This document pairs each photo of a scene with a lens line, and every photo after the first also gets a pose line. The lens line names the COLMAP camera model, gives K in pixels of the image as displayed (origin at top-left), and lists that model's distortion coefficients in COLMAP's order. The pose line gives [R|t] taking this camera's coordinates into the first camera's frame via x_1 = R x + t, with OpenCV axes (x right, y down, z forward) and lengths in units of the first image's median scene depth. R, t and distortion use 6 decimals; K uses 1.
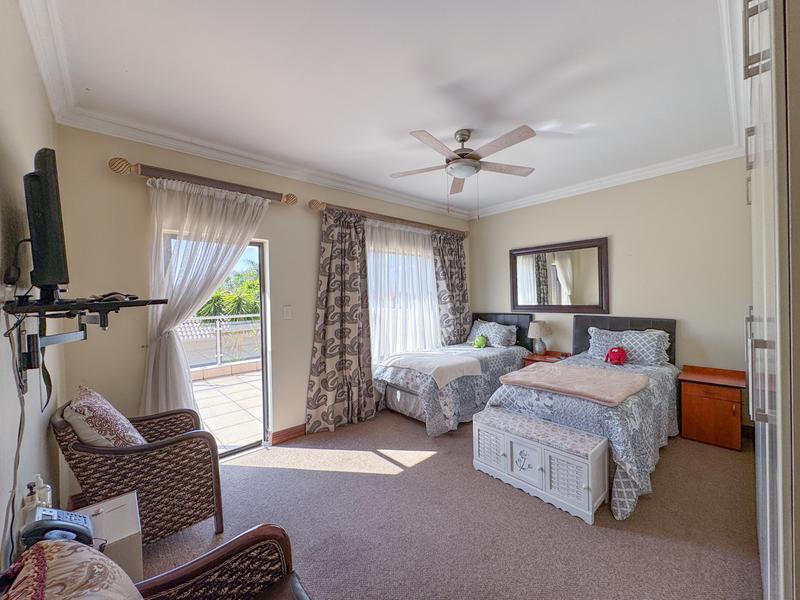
lens RADIAL K [[318.3, 0, 400.0], [0, 318.3, 300.0], [0, 0, 1]] dist [-0.000074, 0.000327]
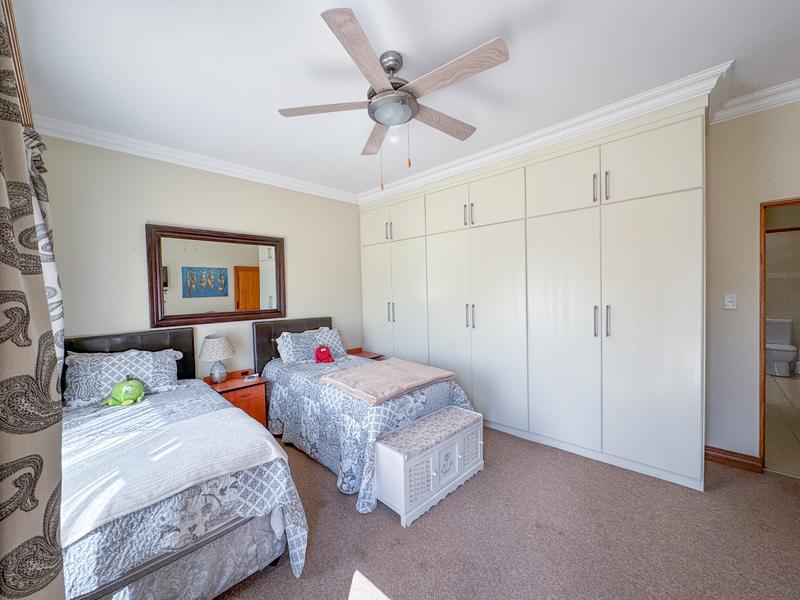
lens RADIAL K [[318.3, 0, 400.0], [0, 318.3, 300.0], [0, 0, 1]] dist [-0.000074, 0.000327]
pose [[-0.065454, -0.003663, 0.997849, -0.341626], [0.040326, 0.999167, 0.006313, -0.001090], [-0.997040, 0.040652, -0.065252, 0.714950]]
